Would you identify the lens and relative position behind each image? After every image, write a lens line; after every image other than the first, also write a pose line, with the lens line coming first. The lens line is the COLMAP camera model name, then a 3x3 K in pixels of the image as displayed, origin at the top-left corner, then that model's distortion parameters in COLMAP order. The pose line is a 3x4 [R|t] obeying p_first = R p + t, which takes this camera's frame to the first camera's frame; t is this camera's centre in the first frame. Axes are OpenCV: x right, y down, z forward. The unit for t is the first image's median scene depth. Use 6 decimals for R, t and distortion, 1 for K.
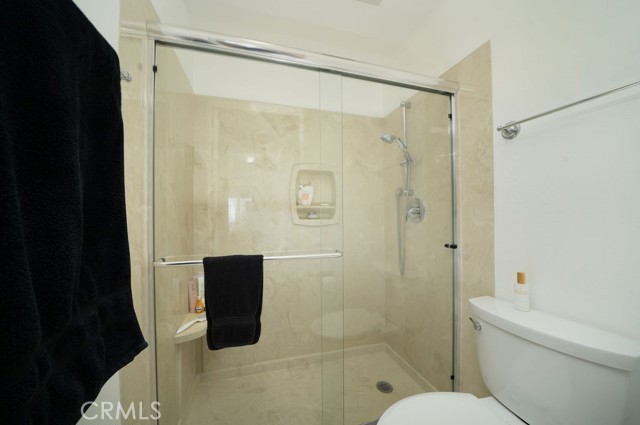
lens RADIAL K [[224.6, 0, 320.0], [0, 224.6, 212.5], [0, 0, 1]] dist [-0.022862, 0.000080]
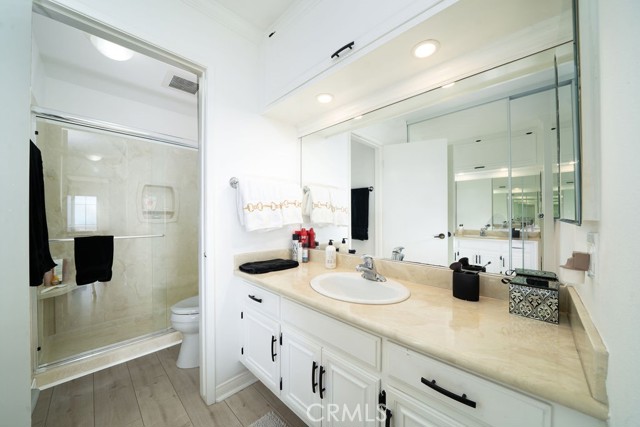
lens RADIAL K [[224.6, 0, 320.0], [0, 224.6, 213.5], [0, 0, 1]] dist [-0.022862, 0.000080]
pose [[0.871949, 0.003875, 0.489581, 0.214463], [-0.005252, 0.999985, 0.001440, -0.009980], [-0.489568, -0.003827, 0.871957, -0.884650]]
